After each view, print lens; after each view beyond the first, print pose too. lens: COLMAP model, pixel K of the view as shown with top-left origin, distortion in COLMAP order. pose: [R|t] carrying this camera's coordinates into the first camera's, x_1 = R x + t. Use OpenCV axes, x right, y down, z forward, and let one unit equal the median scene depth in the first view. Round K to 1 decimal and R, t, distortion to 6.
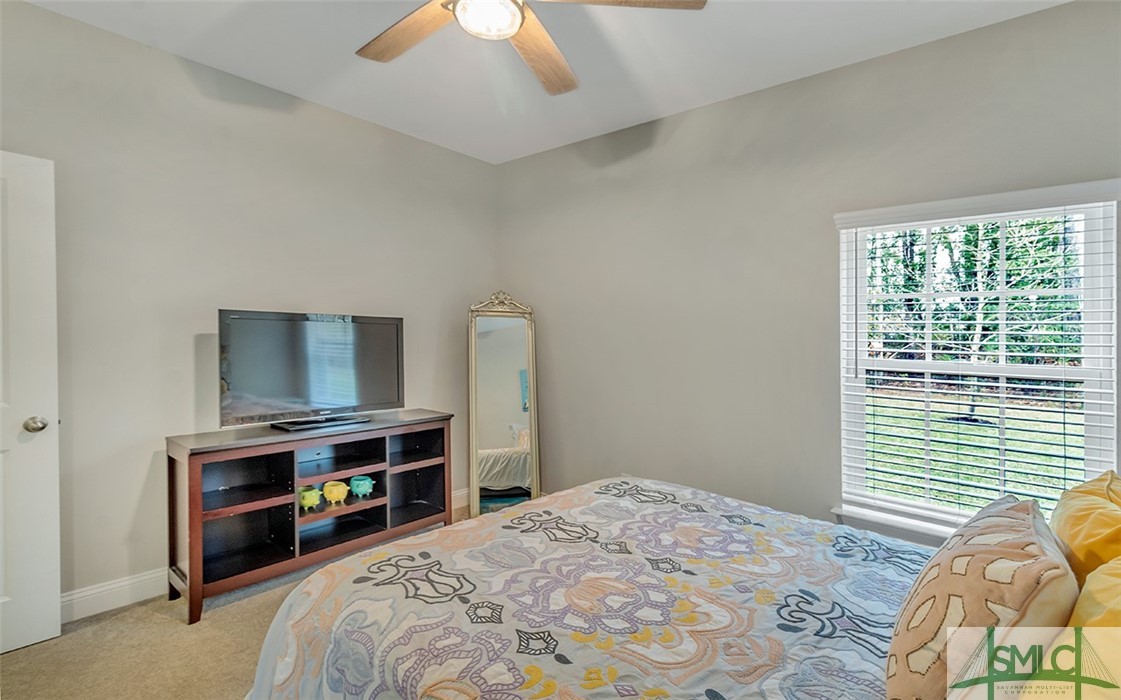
lens RADIAL K [[521.4, 0, 559.2], [0, 521.4, 336.2], [0, 0, 1]] dist [-0.000669, -0.000186]
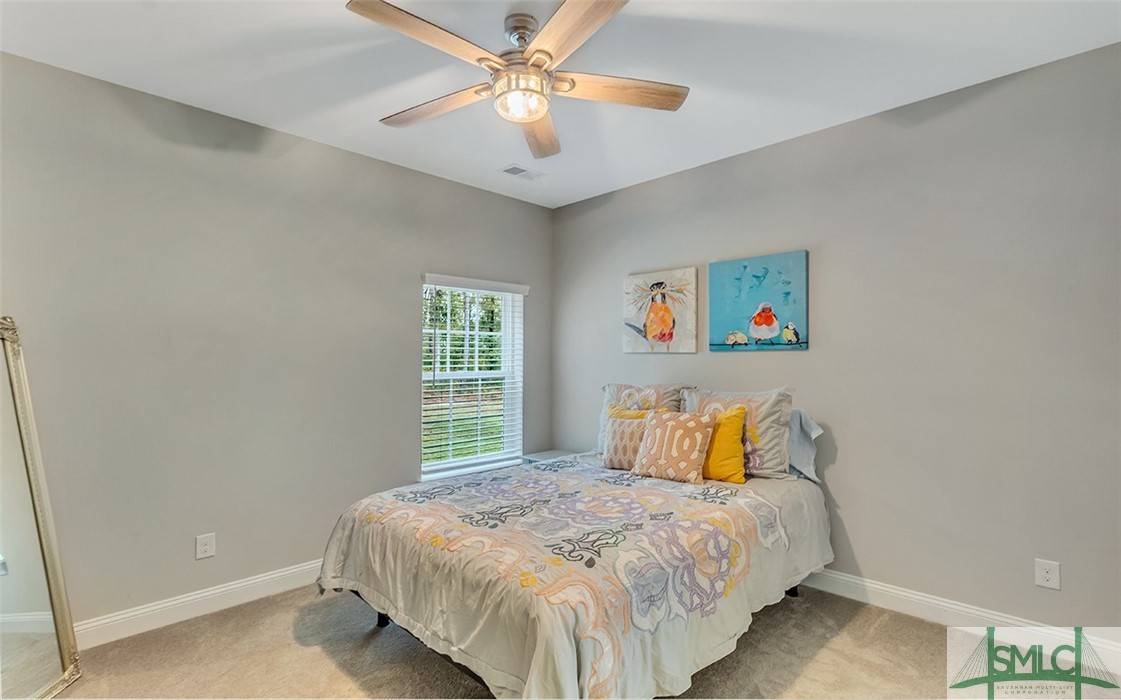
lens RADIAL K [[521.4, 0, 559.2], [0, 521.4, 336.2], [0, 0, 1]] dist [-0.000669, -0.000186]
pose [[0.069557, 0.018921, 0.997399, -1.626999], [0.010494, 0.999751, -0.019698, -0.051178], [-0.997523, 0.011837, 0.069341, 0.974048]]
